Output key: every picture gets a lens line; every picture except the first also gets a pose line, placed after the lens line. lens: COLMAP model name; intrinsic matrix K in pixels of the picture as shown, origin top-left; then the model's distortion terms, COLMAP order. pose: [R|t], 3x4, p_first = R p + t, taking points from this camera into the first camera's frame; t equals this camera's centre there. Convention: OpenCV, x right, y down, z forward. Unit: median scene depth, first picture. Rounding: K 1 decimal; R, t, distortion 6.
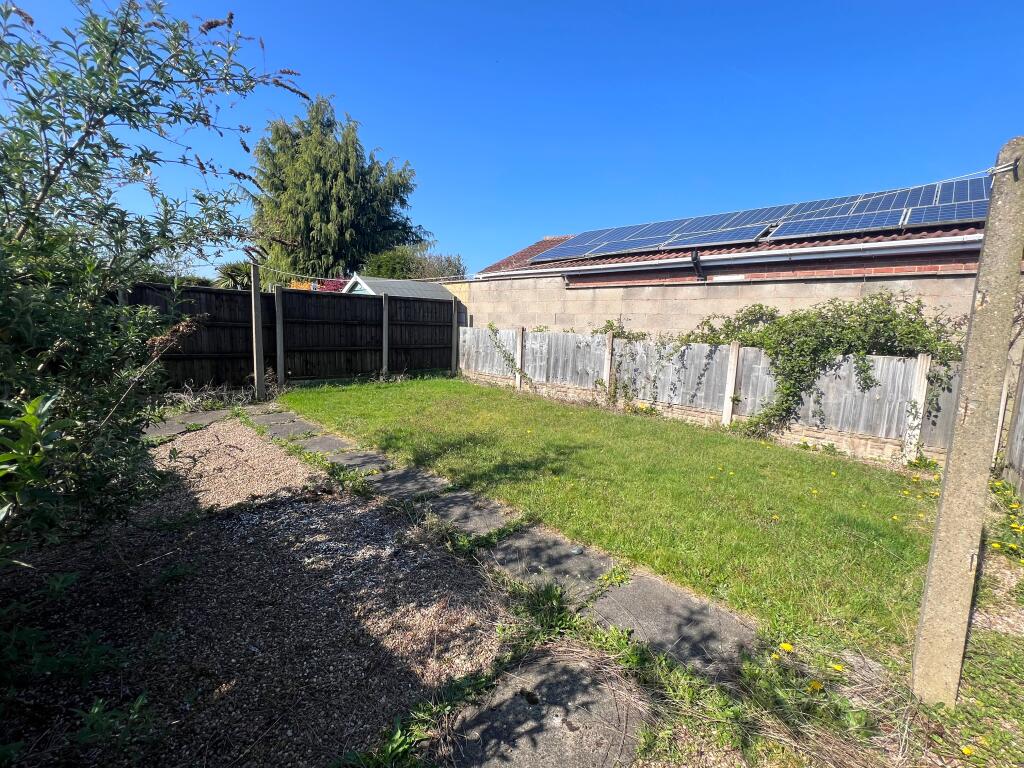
lens RADIAL K [[448.5, 0, 512.0], [0, 448.5, 358.9], [0, 0, 1]] dist [-0.000368, -0.000033]
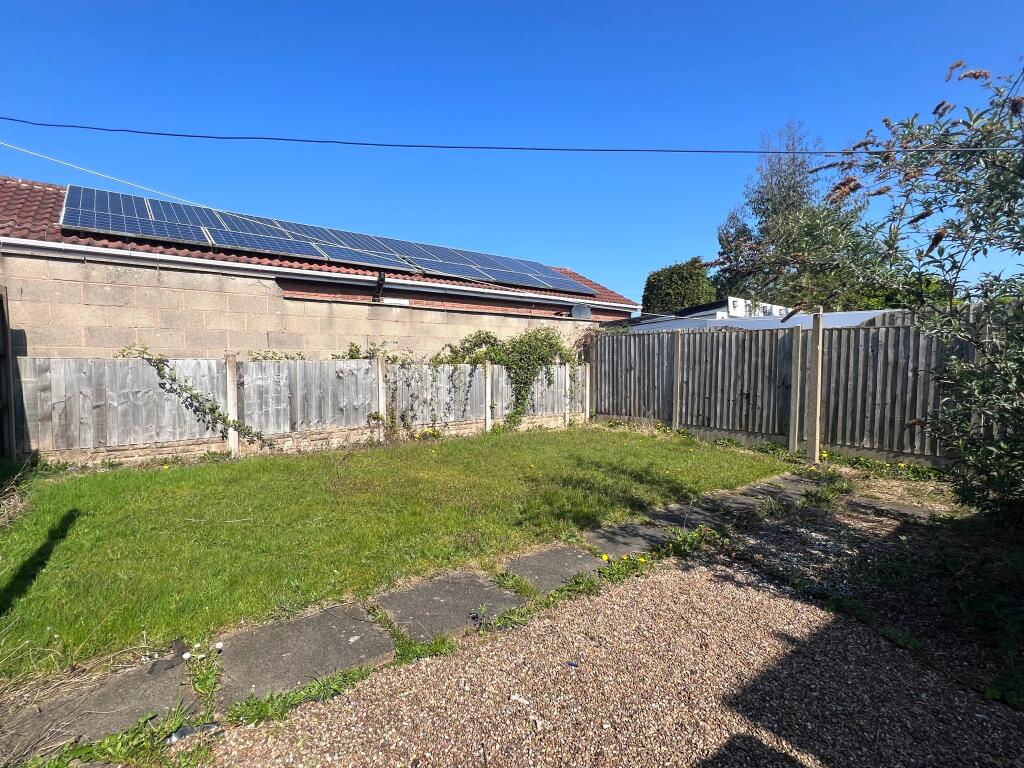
lens RADIAL K [[477.4, 0, 512.0], [0, 477.4, 384.0], [0, 0, 1]] dist [0.000895, -0.000023]
pose [[0.157115, -0.094464, 0.983052, -0.679096], [0.070563, 0.993945, 0.084233, -0.069481], [-0.985056, 0.056133, 0.162829, 0.622439]]
